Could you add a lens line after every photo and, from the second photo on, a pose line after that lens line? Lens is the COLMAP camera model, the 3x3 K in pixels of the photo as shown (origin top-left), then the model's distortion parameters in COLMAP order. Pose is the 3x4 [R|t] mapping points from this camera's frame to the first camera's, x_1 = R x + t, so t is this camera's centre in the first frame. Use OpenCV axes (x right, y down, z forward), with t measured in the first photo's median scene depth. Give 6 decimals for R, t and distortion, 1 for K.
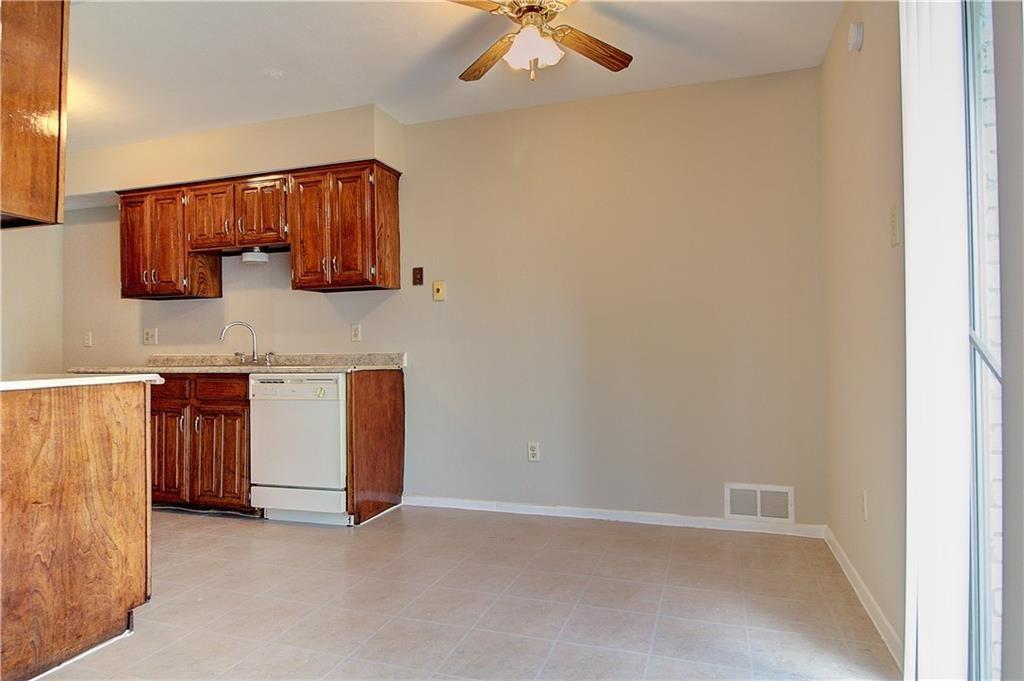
lens RADIAL K [[609.3, 0, 509.7], [0, 609.3, 346.5], [0, 0, 1]] dist [0.005412, 0.000113]
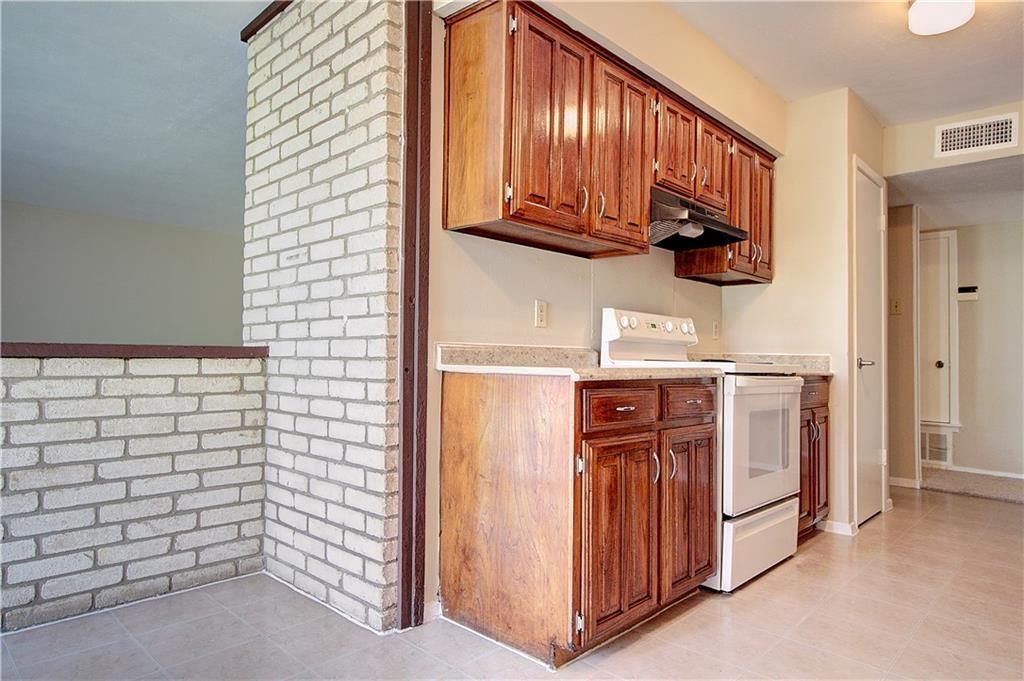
lens RADIAL K [[609.3, 0, 511.4], [0, 609.3, 340.7], [0, 0, 1]] dist [0.005412, 0.000113]
pose [[0.809554, 0.013832, -0.586883, -0.132946], [-0.014333, 0.999890, 0.003795, 0.004752], [0.586871, 0.005340, 0.809663, 0.211756]]
